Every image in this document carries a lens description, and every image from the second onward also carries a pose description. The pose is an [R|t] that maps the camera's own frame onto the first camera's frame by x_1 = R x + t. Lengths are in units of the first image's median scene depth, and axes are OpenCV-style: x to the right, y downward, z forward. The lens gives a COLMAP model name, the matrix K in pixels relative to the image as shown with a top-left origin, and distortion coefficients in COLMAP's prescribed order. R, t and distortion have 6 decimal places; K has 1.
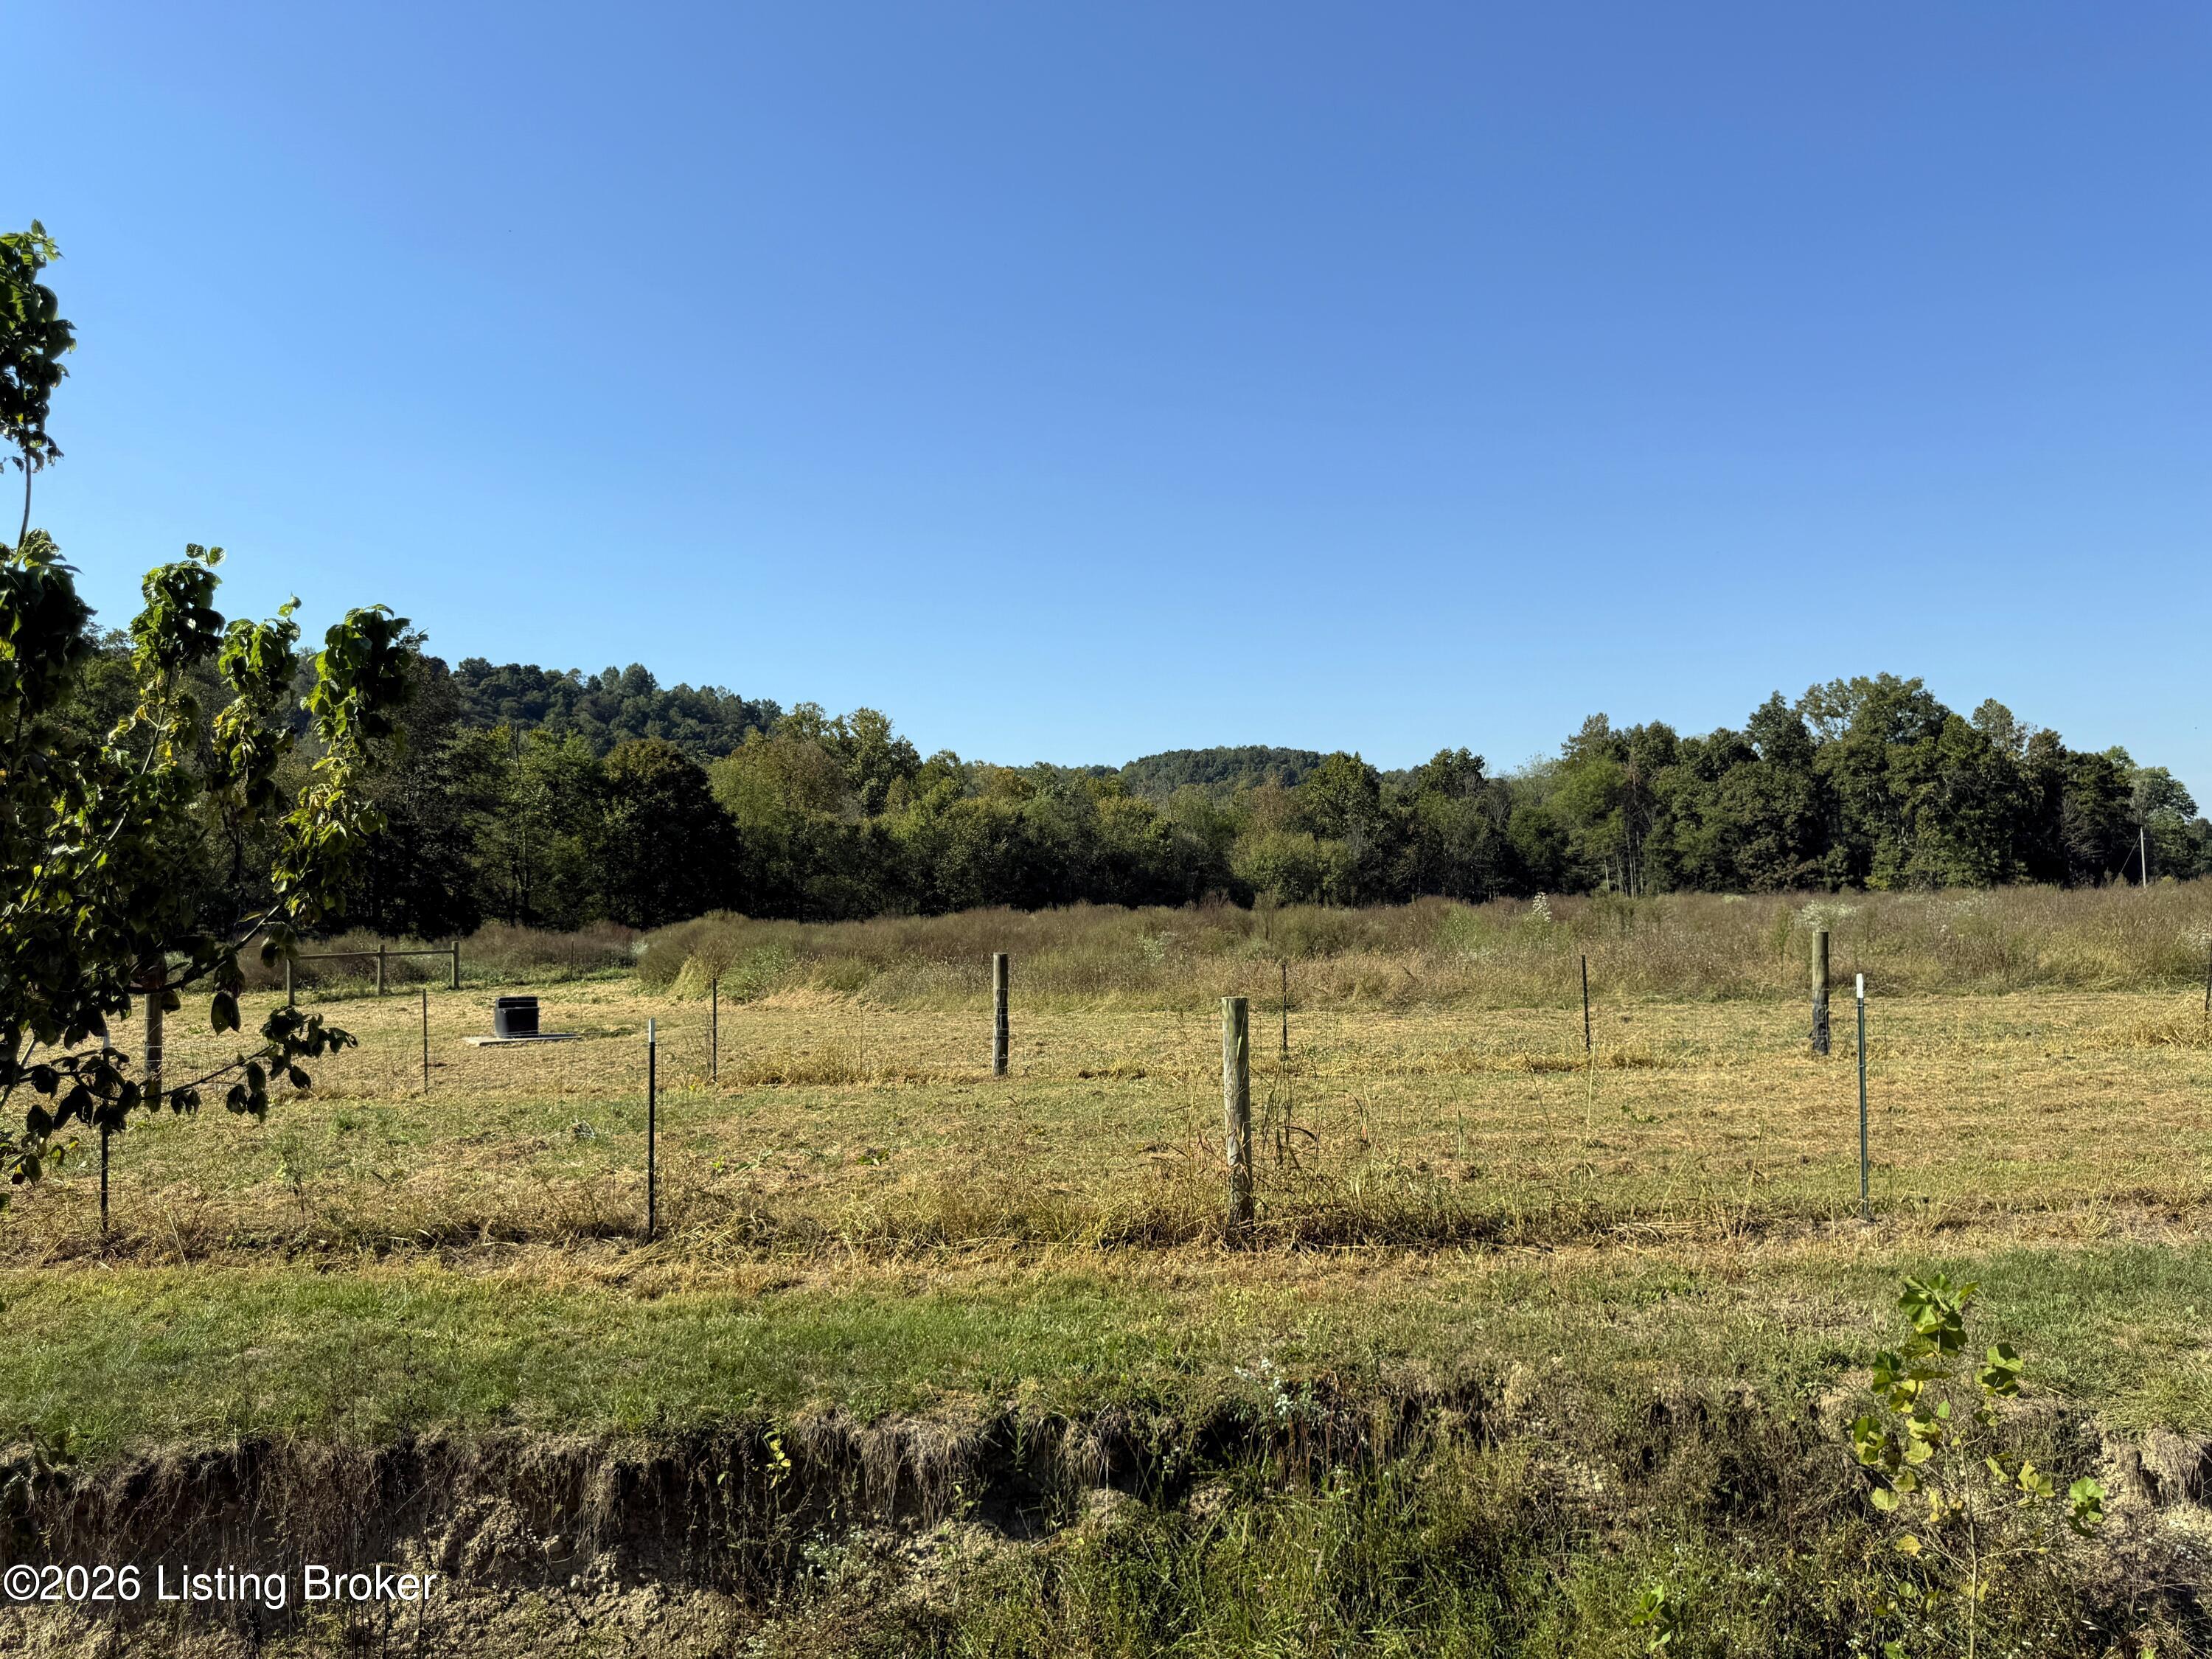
lens RADIAL K [[1596.8, 0, 1103.6], [0, 1596.8, 839.7], [0, 0, 1]] dist [0.080729, -0.080404]
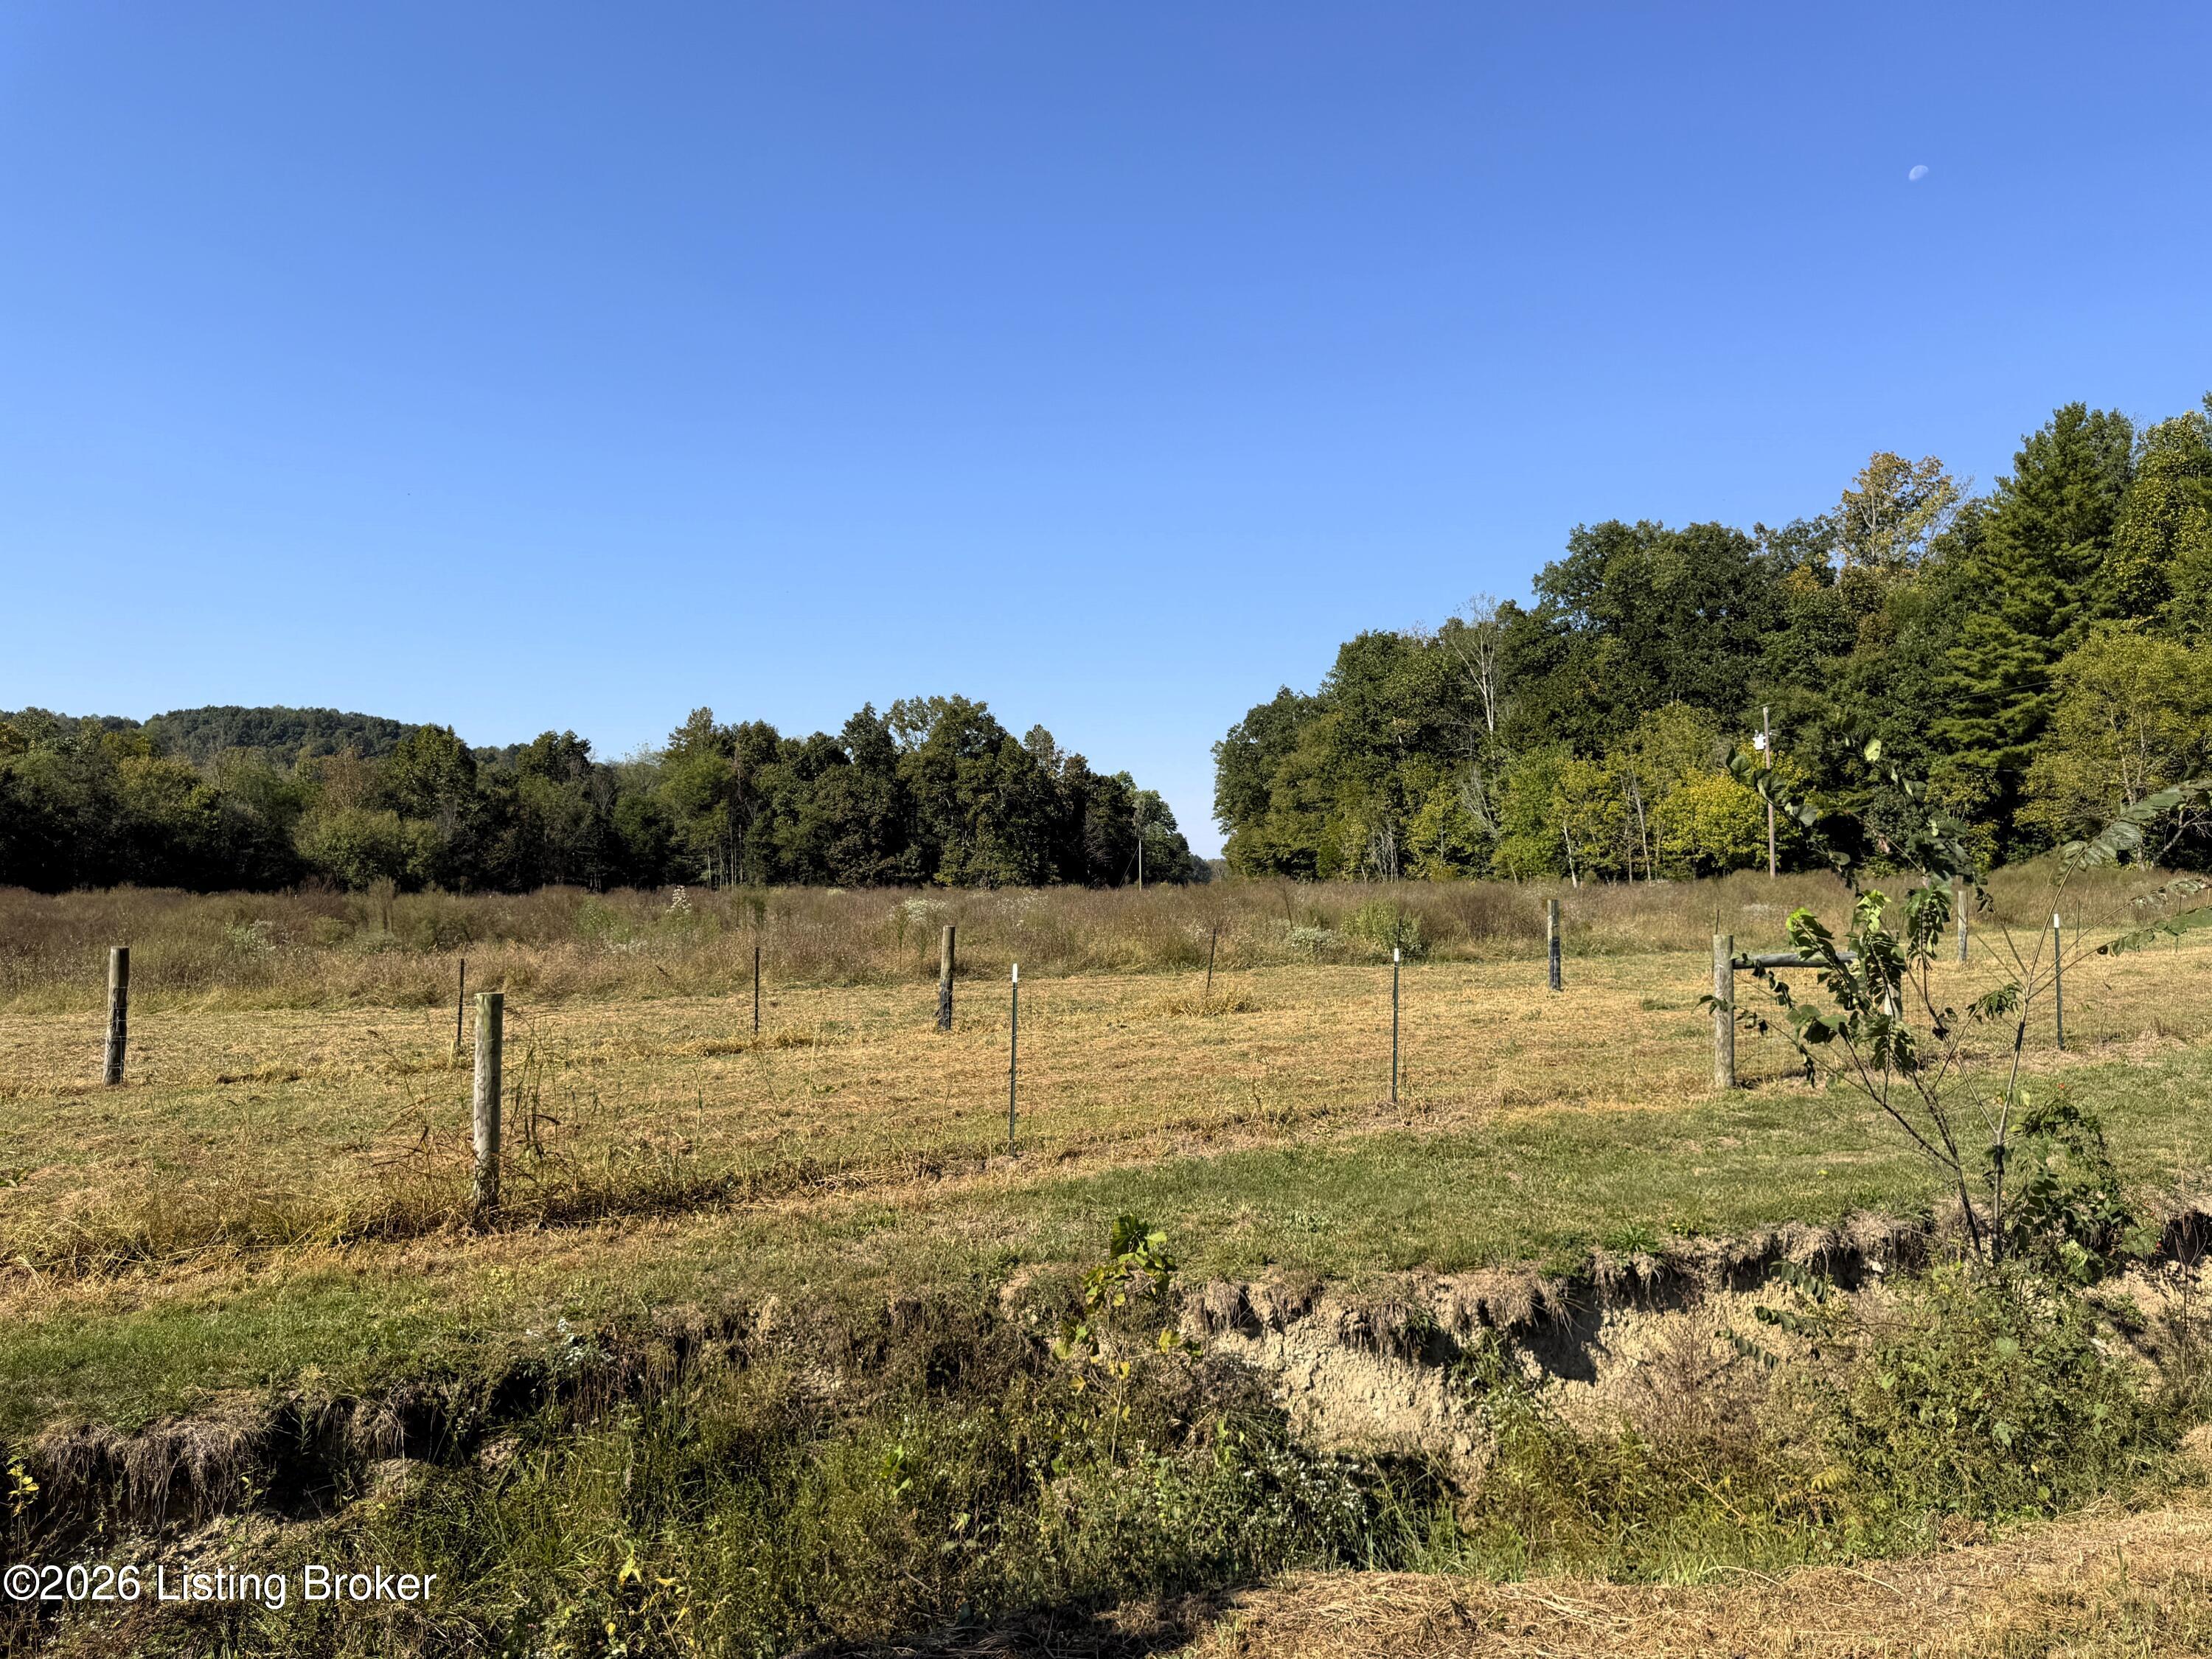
lens RADIAL K [[1596.8, 0, 1122.1], [0, 1596.8, 810.6], [0, 0, 1]] dist [0.080729, -0.080404]
pose [[0.846554, 0.048318, 0.530106, -0.077964], [-0.042533, 0.998828, -0.023118, -0.006885], [-0.530601, -0.002976, 0.847616, -0.064208]]
